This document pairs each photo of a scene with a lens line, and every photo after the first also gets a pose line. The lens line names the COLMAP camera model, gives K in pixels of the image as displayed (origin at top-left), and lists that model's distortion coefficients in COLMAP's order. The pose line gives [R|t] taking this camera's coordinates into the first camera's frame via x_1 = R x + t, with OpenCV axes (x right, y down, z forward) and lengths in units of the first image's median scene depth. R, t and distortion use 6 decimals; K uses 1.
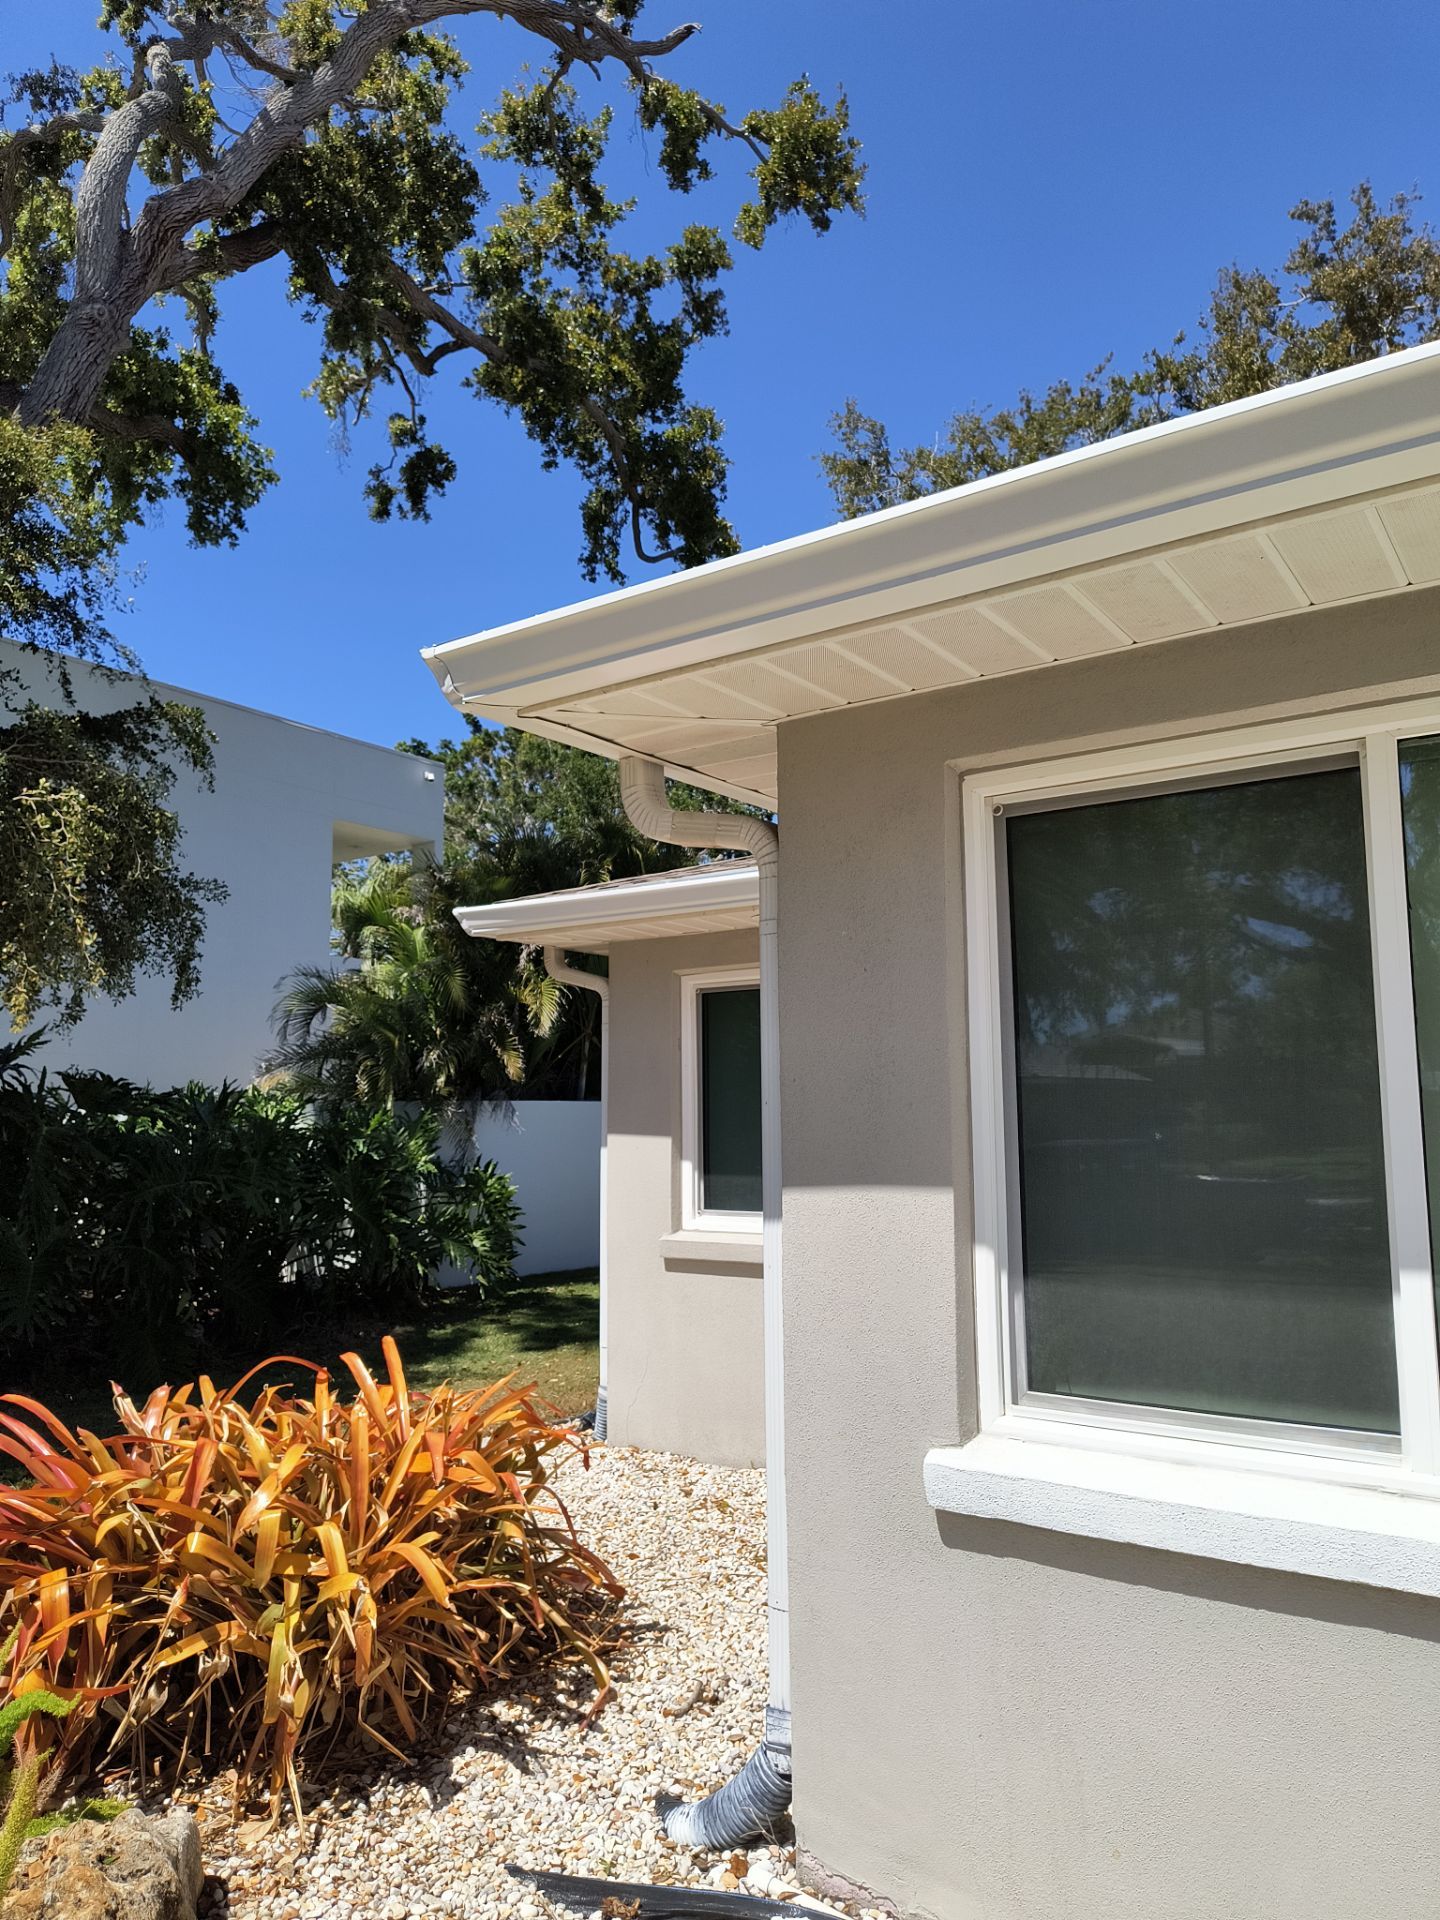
lens RADIAL K [[1320.1, 0, 709.9], [0, 1320.1, 963.5], [0, 0, 1]] dist [0.060852, -0.081103]
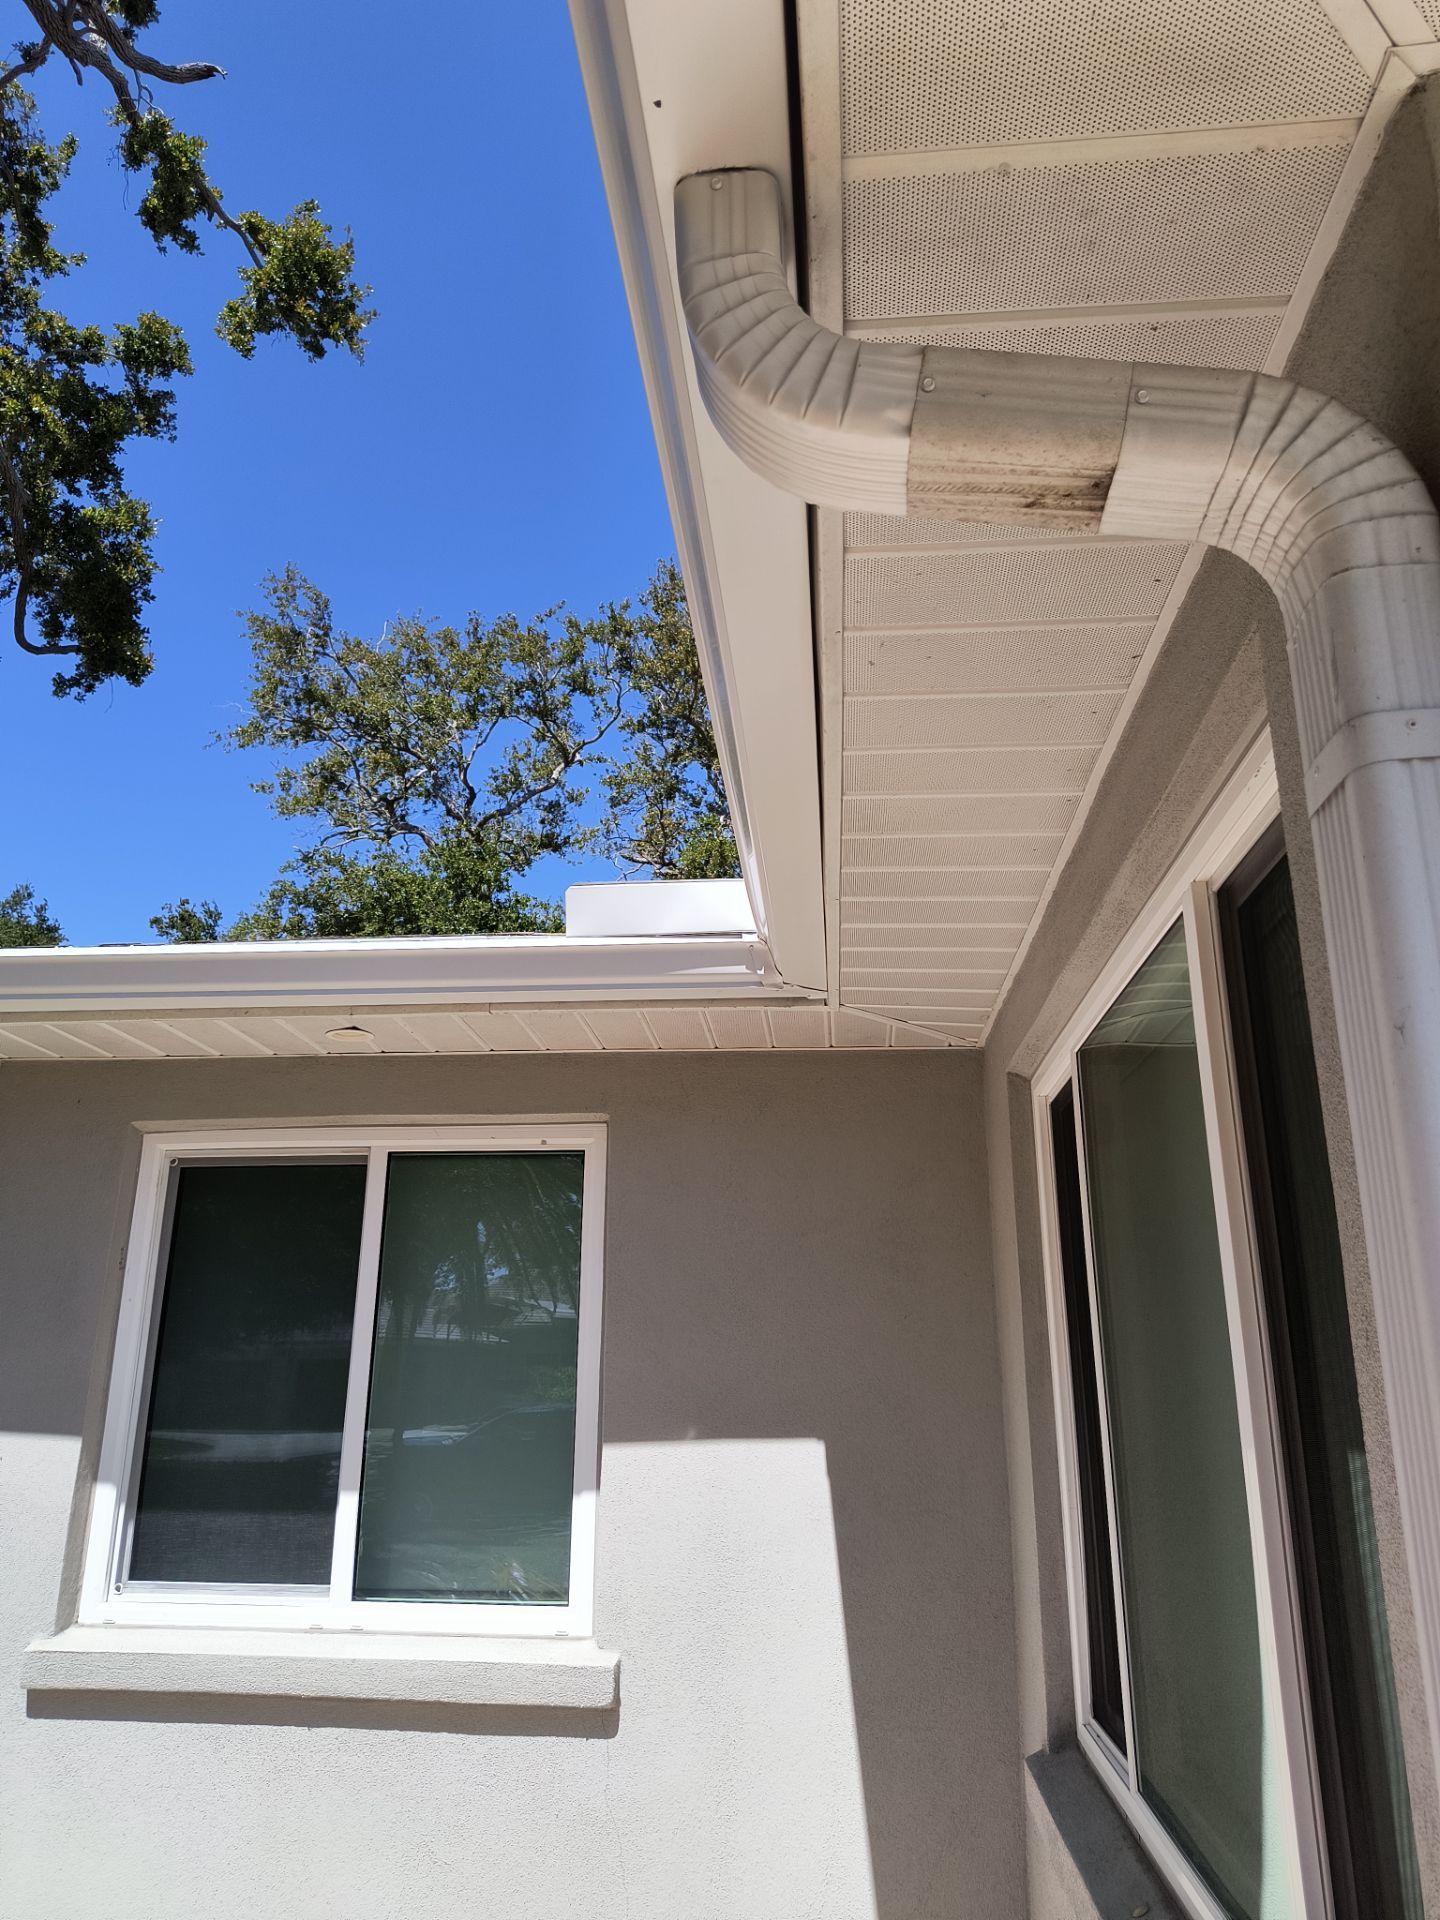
lens RADIAL K [[1320.1, 0, 709.9], [0, 1320.1, 963.5], [0, 0, 1]] dist [0.060852, -0.081103]
pose [[0.872738, 0.161724, 0.460623, -0.027961], [-0.074487, 0.976600, -0.201753, 0.012080], [-0.482473, 0.141767, 0.864362, 0.130221]]
